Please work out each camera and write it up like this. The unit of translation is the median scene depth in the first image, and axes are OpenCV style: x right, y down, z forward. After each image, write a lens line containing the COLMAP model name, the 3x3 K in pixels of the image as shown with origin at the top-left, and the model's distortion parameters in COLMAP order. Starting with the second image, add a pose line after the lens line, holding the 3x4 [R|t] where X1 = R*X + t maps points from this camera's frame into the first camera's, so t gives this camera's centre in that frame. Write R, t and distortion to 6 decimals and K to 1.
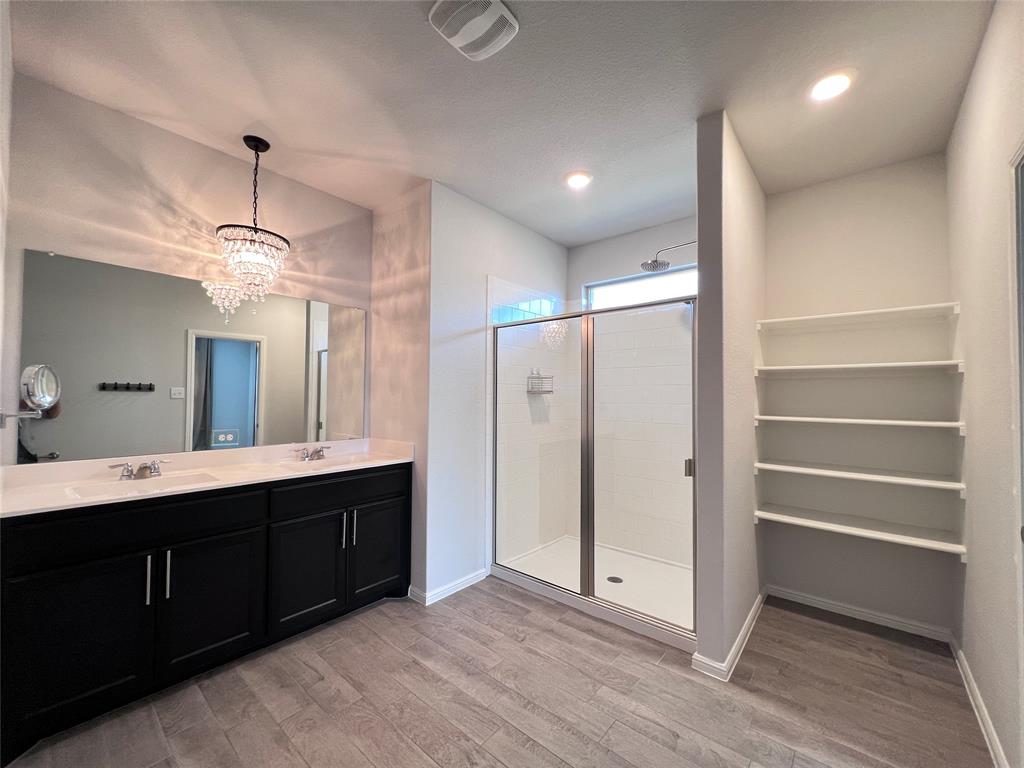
lens RADIAL K [[410.8, 0, 510.9], [0, 410.8, 387.2], [0, 0, 1]] dist [-0.001281, 0.000401]
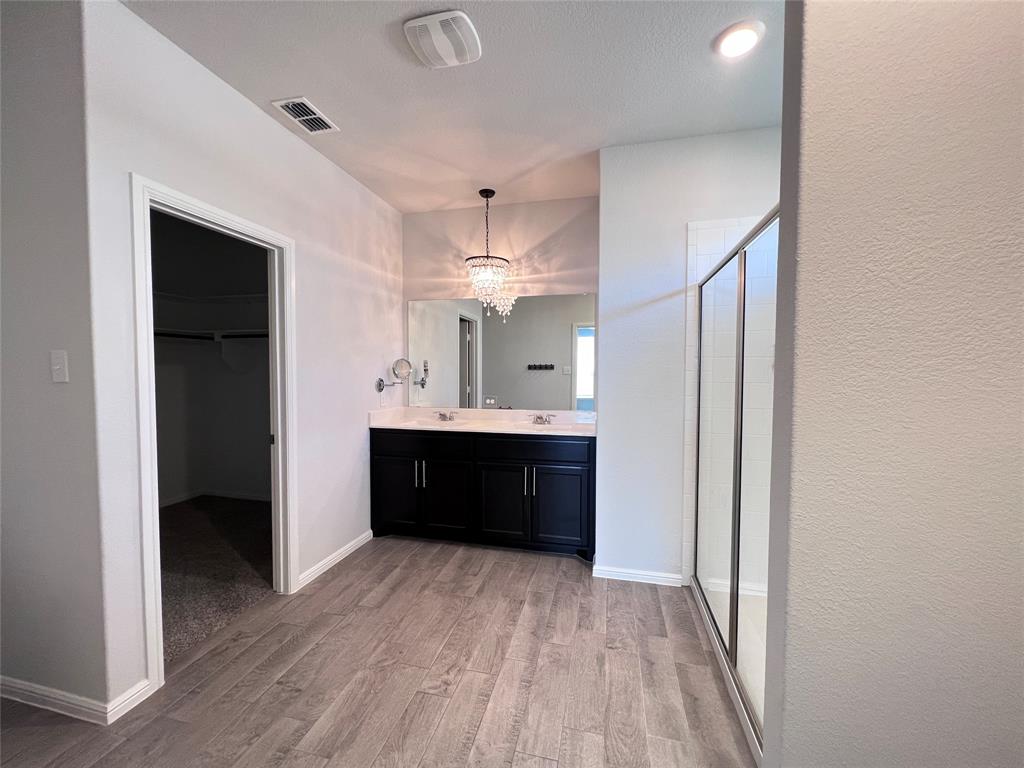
lens RADIAL K [[410.8, 0, 510.9], [0, 410.8, 387.2], [0, 0, 1]] dist [-0.001281, 0.000401]
pose [[0.450513, 0.029645, -0.892278, 0.677779], [0.023672, 0.998700, 0.045133, 0.006171], [0.892456, -0.041455, 0.449226, 0.411557]]
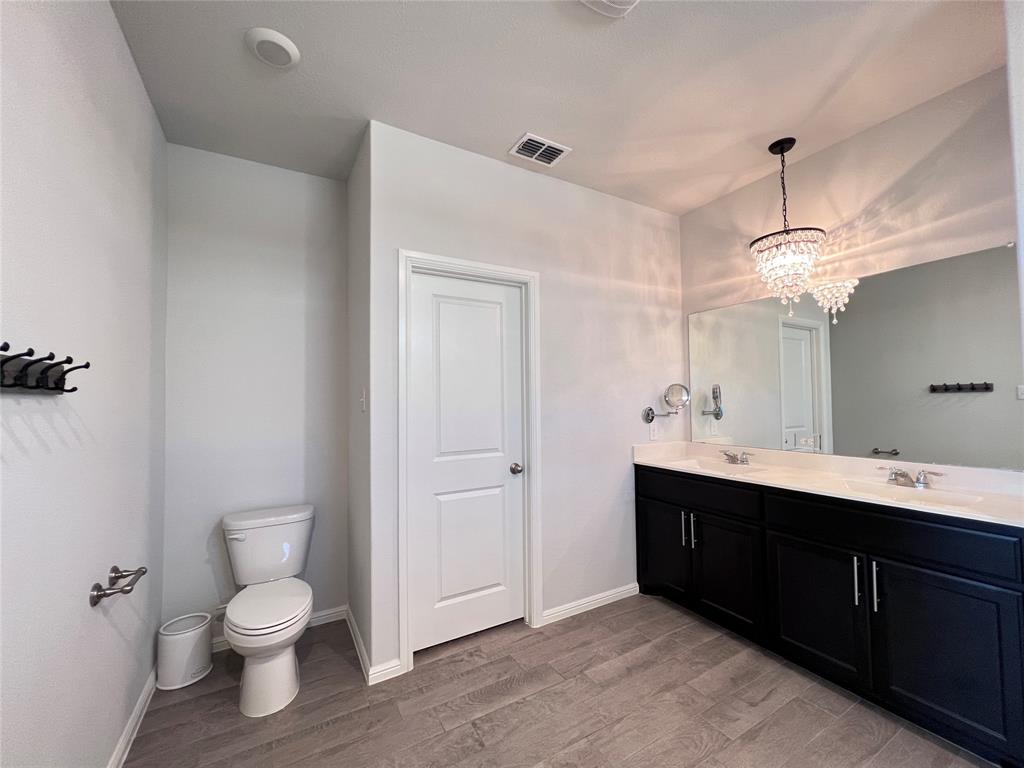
lens RADIAL K [[410.8, 0, 510.9], [0, 410.8, 387.2], [0, 0, 1]] dist [-0.001281, 0.000401]
pose [[-0.342829, -0.034387, -0.938768, 0.510644], [0.034885, 0.998175, -0.049302, 0.015243], [0.938750, -0.049651, -0.341004, 0.686316]]
